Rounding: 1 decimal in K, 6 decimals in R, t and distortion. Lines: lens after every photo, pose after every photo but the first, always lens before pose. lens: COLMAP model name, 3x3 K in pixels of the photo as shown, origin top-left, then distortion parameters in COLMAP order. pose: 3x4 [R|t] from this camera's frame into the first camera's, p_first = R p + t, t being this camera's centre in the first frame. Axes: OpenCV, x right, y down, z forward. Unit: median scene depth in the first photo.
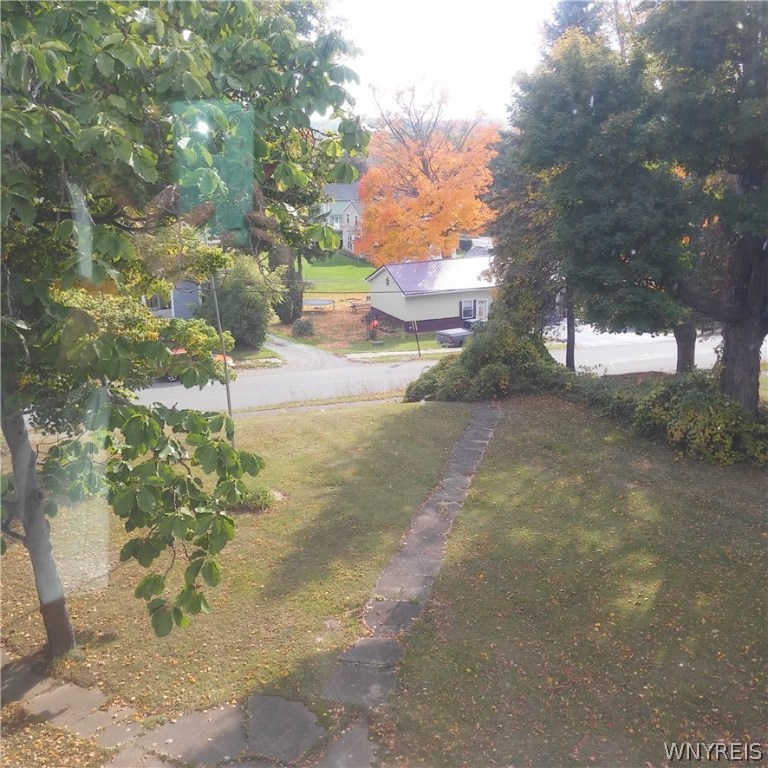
lens RADIAL K [[780.0, 0, 384.0], [0, 780.0, 384.0], [0, 0, 1]] dist [-0.008651, -0.003273]
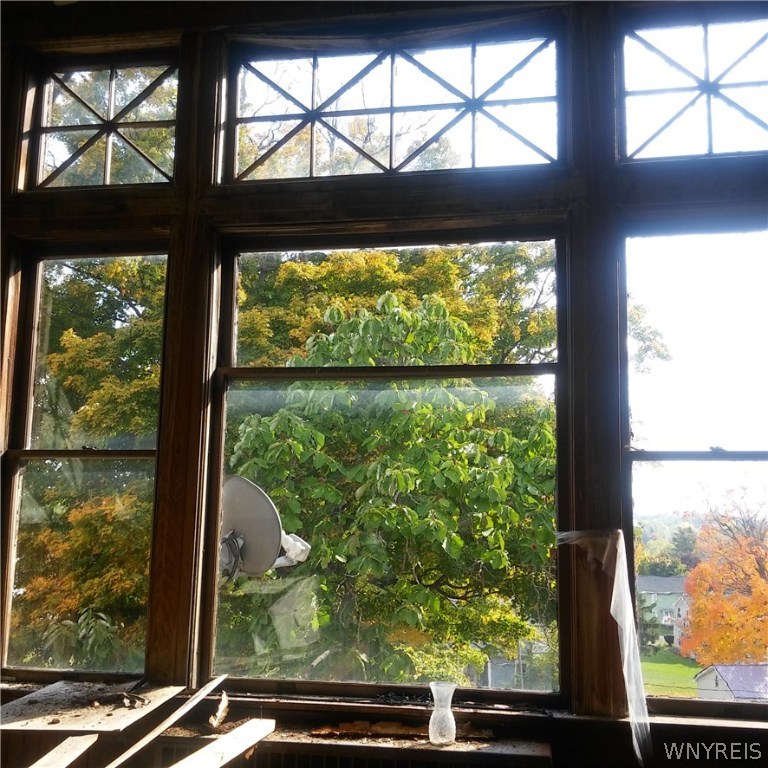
lens RADIAL K [[867.7, 0, 385.6], [0, 867.7, 398.4], [0, 0, 1]] dist [0.074939, -0.011550]
pose [[0.915881, -0.009406, -0.401340, 0.212898], [-0.164954, 0.902615, -0.397588, 0.134243], [0.365995, 0.430346, 0.825136, -0.482987]]
